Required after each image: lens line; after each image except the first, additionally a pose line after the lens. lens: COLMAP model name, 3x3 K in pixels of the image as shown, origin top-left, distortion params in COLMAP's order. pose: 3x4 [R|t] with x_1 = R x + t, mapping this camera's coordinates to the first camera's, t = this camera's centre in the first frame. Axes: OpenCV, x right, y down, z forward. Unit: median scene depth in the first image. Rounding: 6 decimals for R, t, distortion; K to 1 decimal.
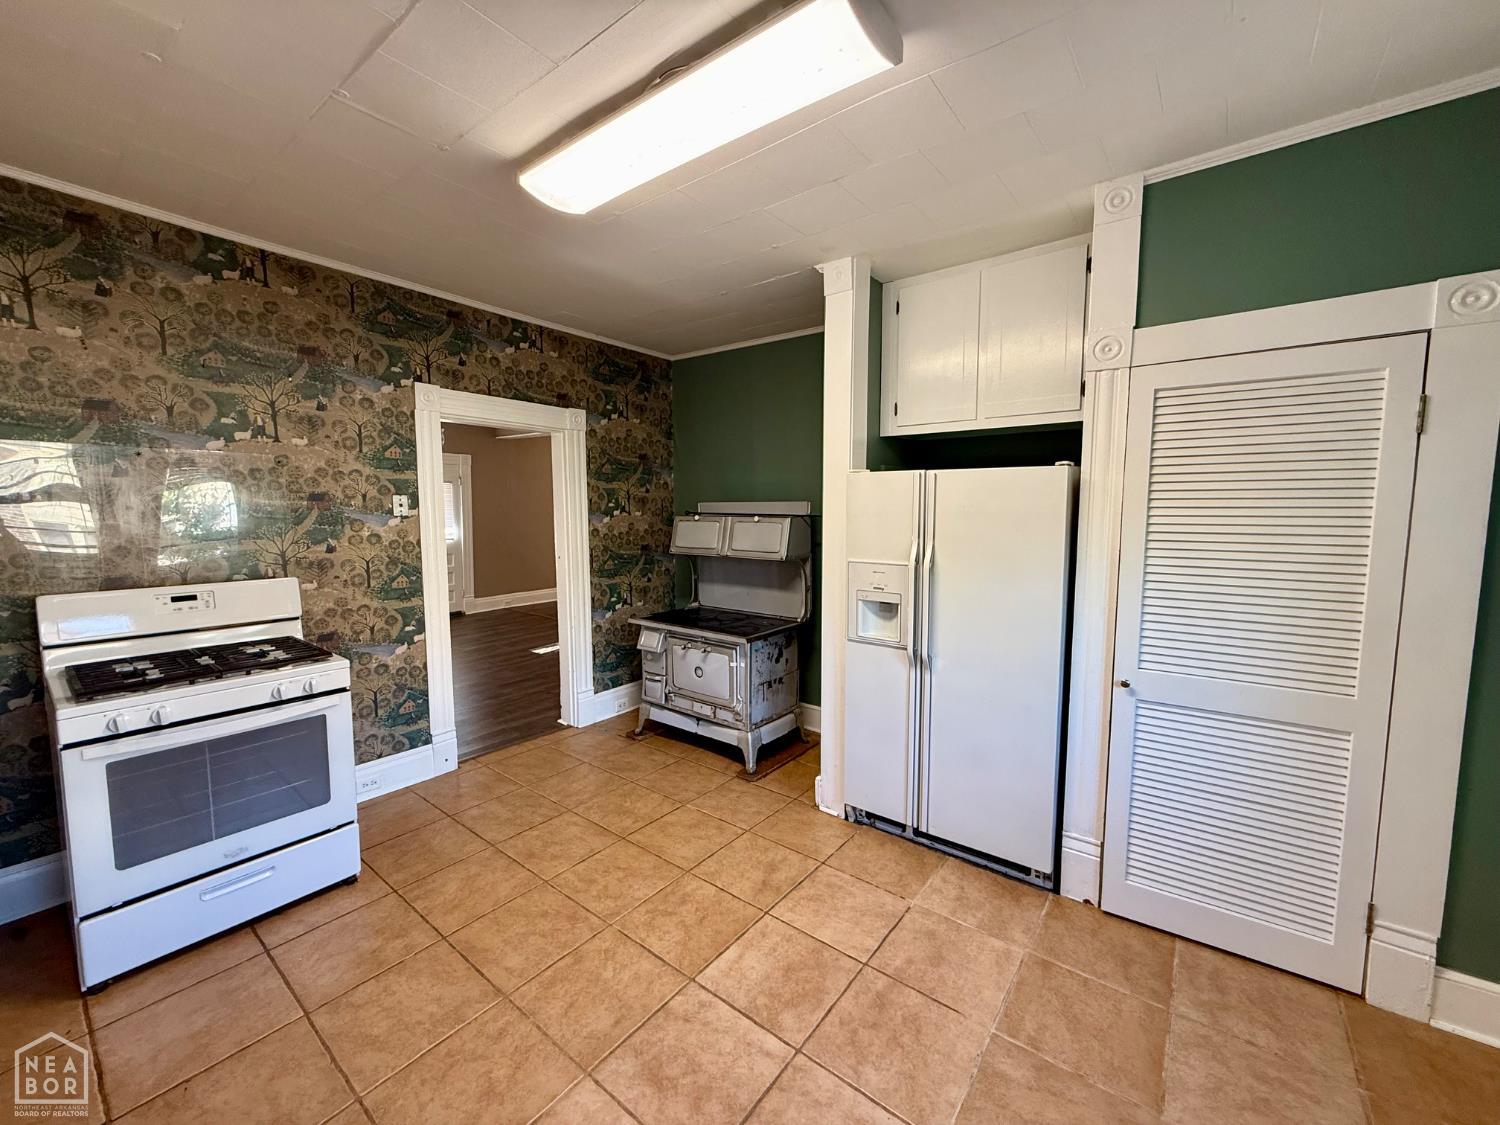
lens RADIAL K [[596.6, 0, 744.7], [0, 596.6, 561.3], [0, 0, 1]] dist [-0.003389, 0.000574]
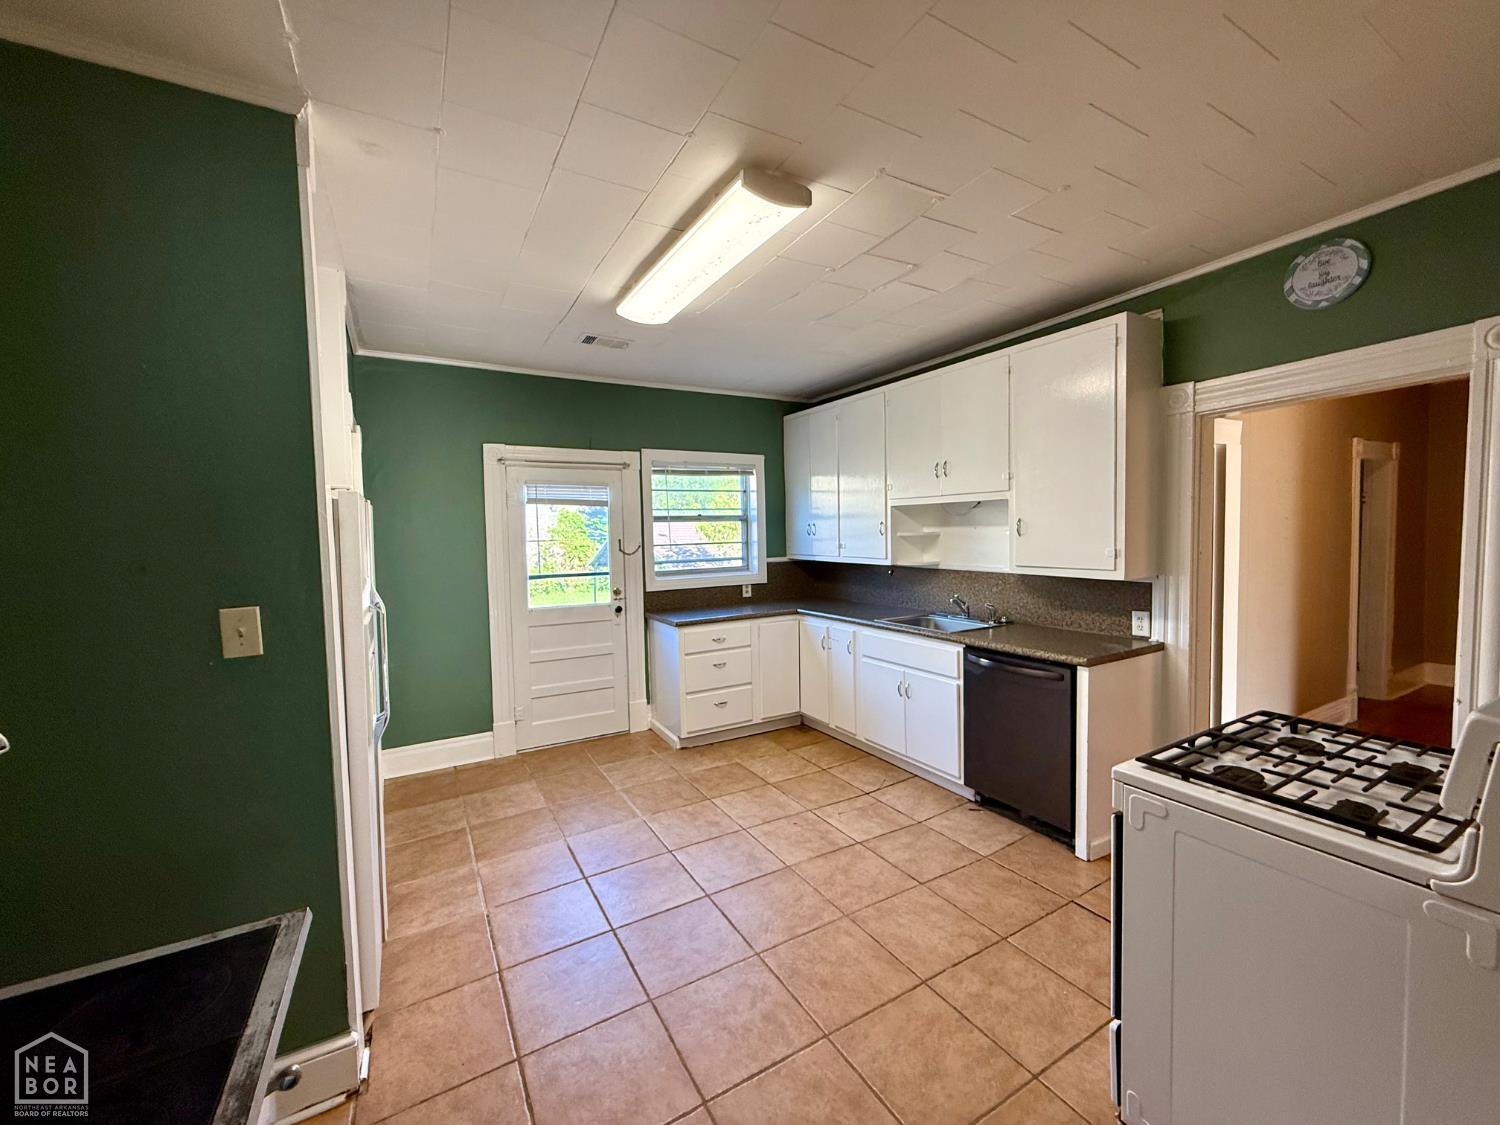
lens RADIAL K [[596.6, 0, 743.9], [0, 596.6, 561.6], [0, 0, 1]] dist [-0.003389, 0.000574]
pose [[-0.924133, 0.000371, 0.382070, -0.469407], [0.058394, 0.988388, 0.140281, -0.139694], [-0.377582, 0.151949, -0.913424, 1.460917]]
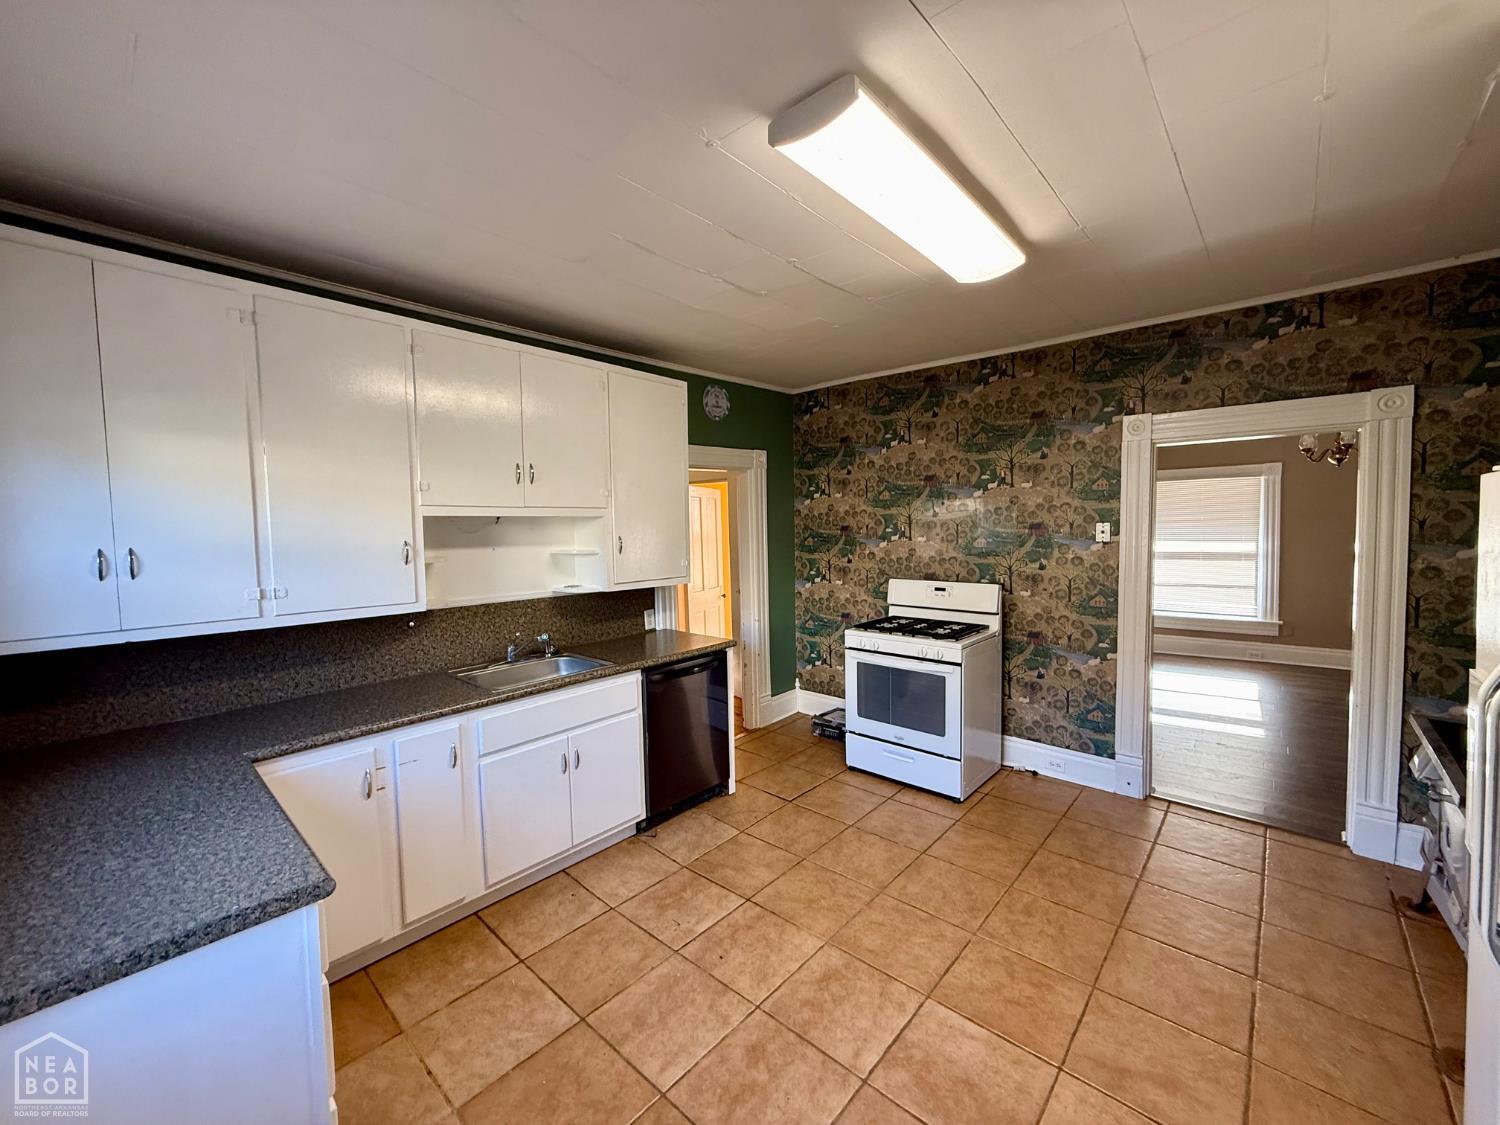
lens RADIAL K [[596.6, 0, 744.2], [0, 596.6, 559.9], [0, 0, 1]] dist [-0.003389, 0.000574]
pose [[-0.073475, 0.055528, -0.995750, 0.665243], [-0.074297, 0.995369, 0.060989, -0.070809], [0.994526, 0.078462, -0.069009, 0.493238]]
